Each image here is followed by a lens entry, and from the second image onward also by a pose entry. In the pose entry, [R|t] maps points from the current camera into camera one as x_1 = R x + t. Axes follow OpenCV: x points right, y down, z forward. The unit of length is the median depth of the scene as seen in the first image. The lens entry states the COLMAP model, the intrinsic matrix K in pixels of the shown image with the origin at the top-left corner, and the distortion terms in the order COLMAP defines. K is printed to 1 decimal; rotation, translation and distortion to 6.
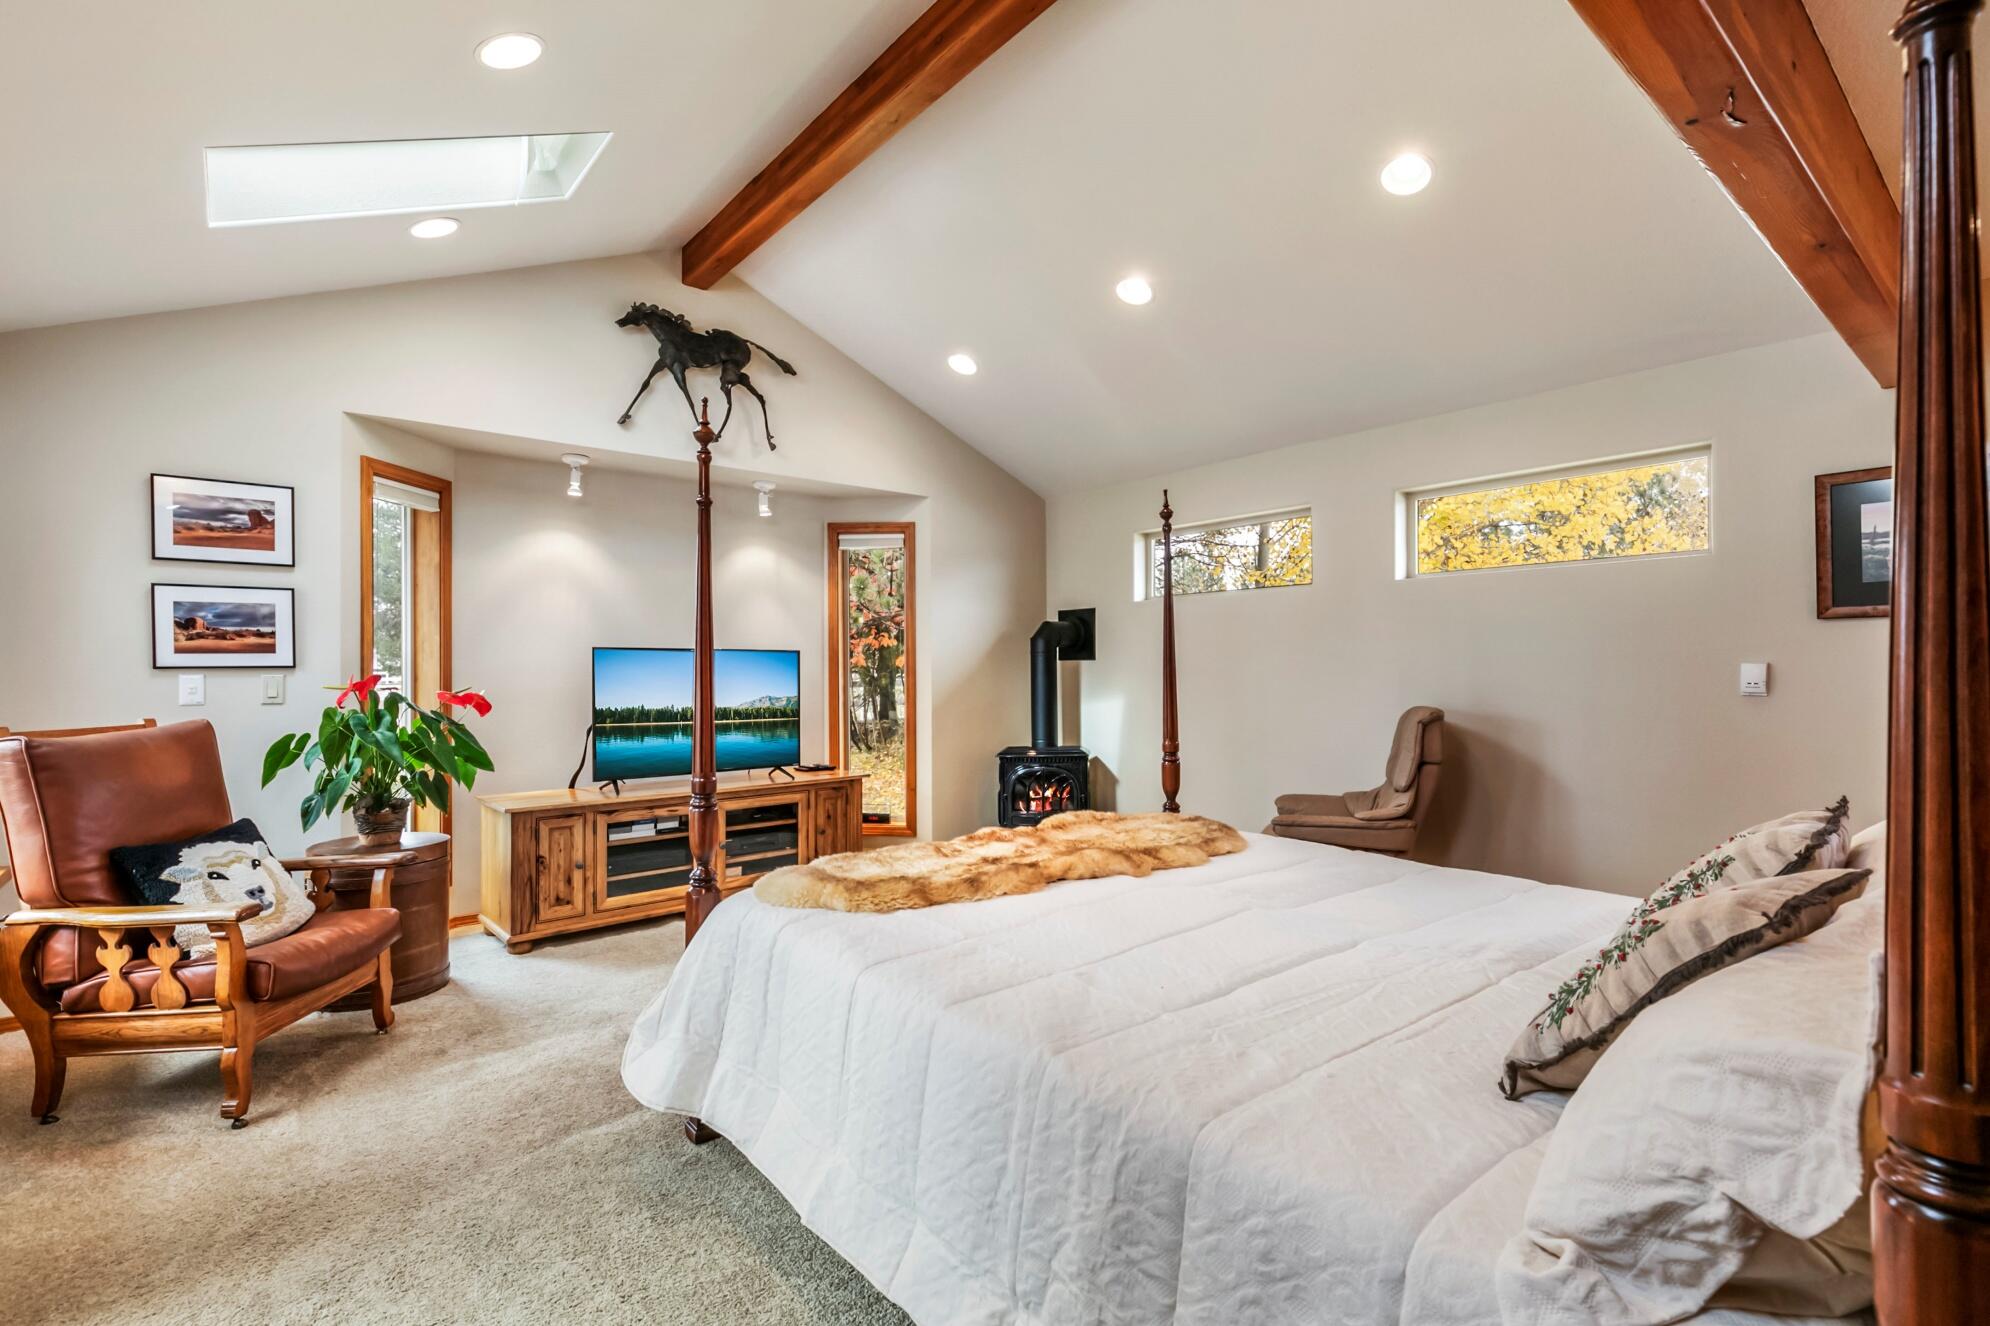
lens RADIAL K [[905.2, 0, 1009.8], [0, 905.2, 666.2], [0, 0, 1]] dist [0.001999, 0.001041]
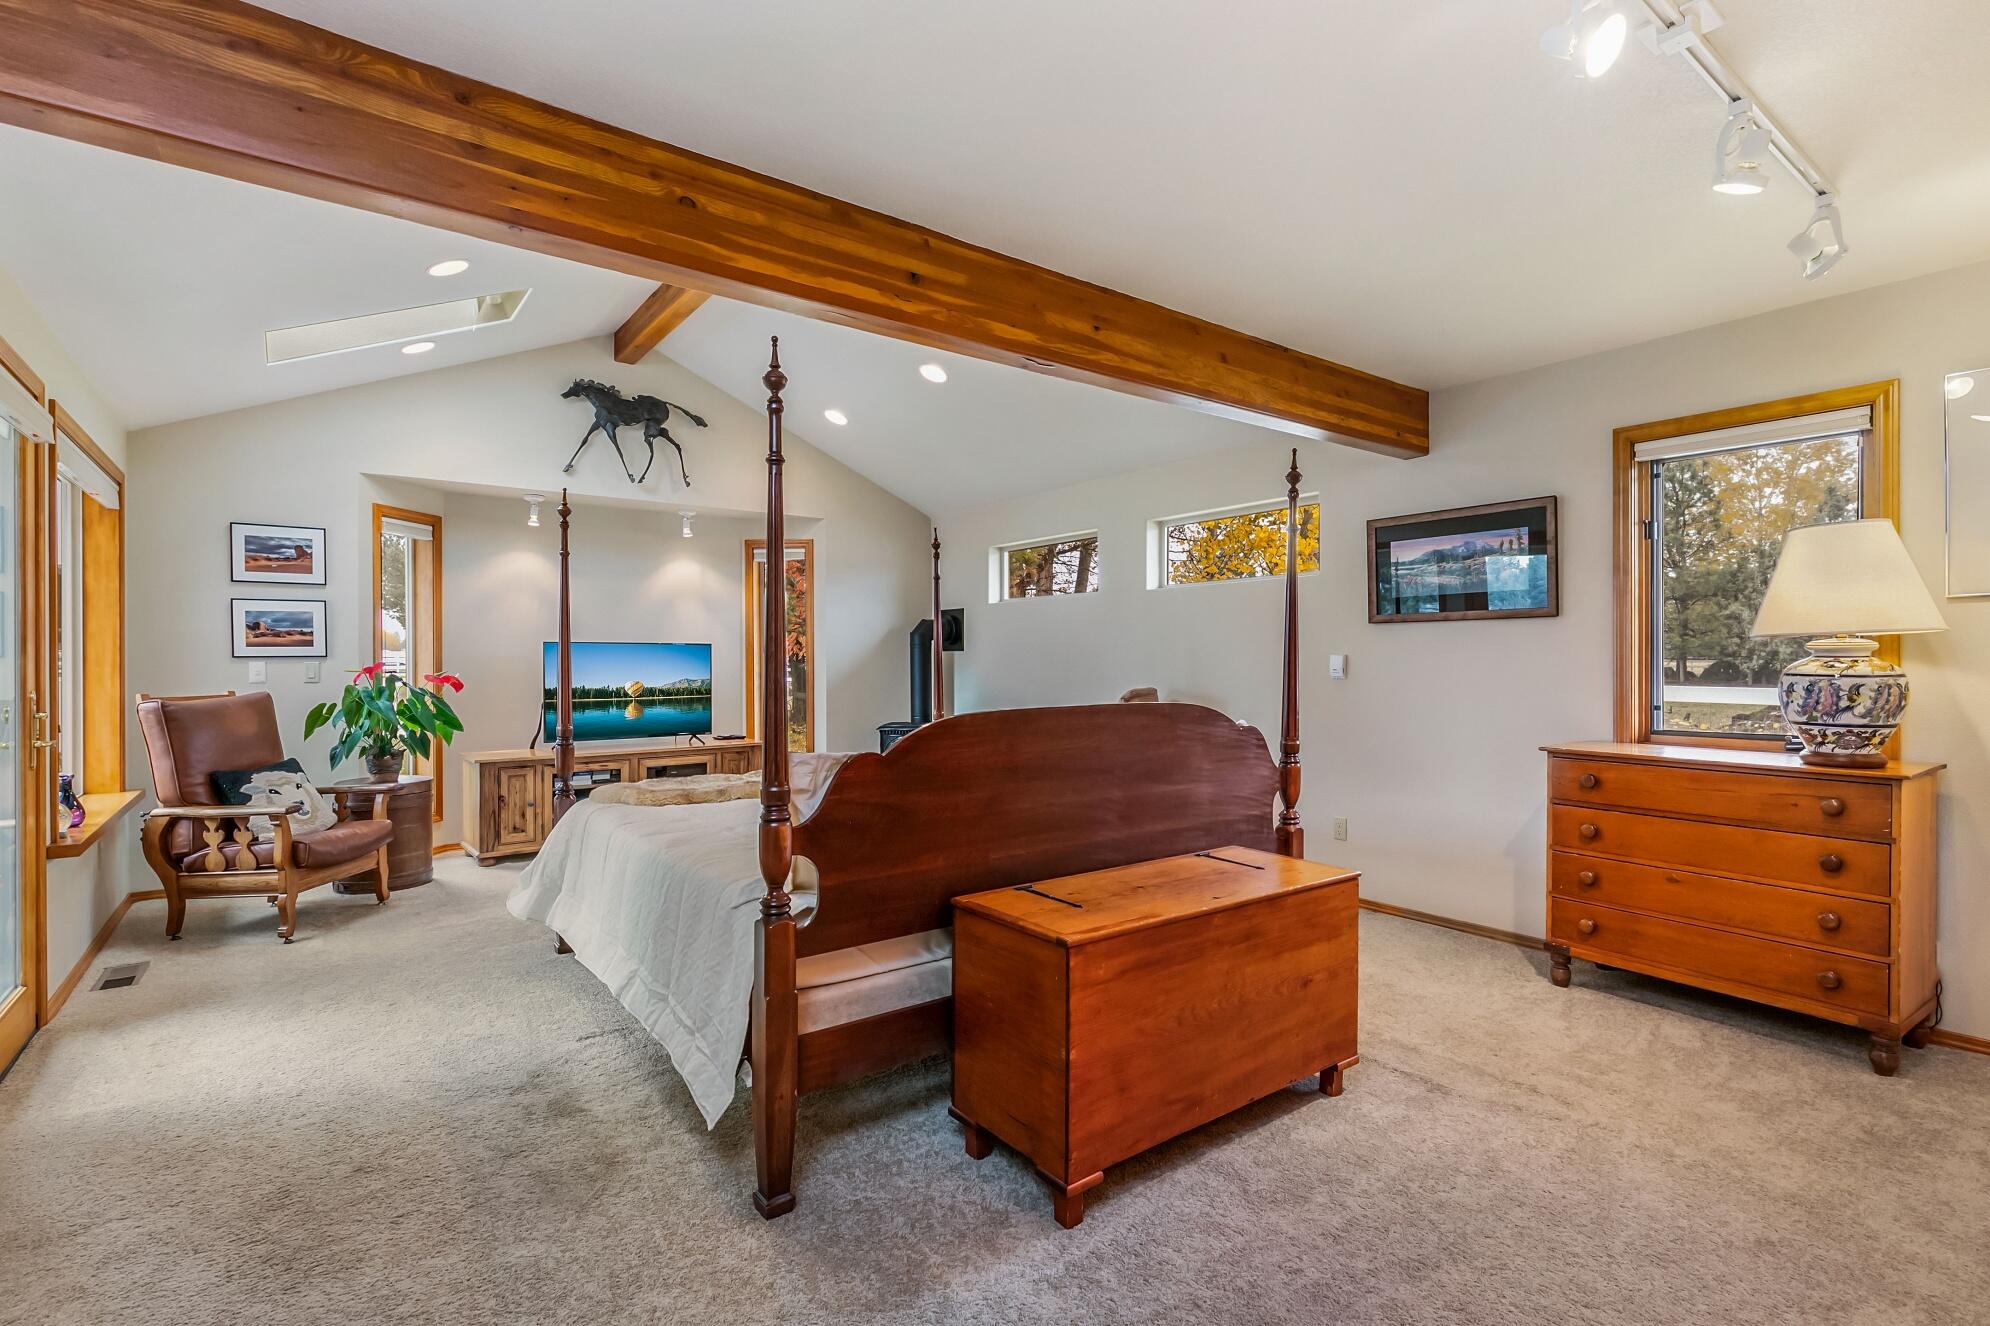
lens RADIAL K [[905.2, 0, 977.4], [0, 905.2, 661.1], [0, 0, 1]] dist [0.001999, 0.001041]
pose [[0.998234, 0.001650, -0.059380, 0.316769], [-0.001240, 0.999975, 0.006948, -0.002845], [0.059390, -0.006862, 0.998211, -0.360039]]
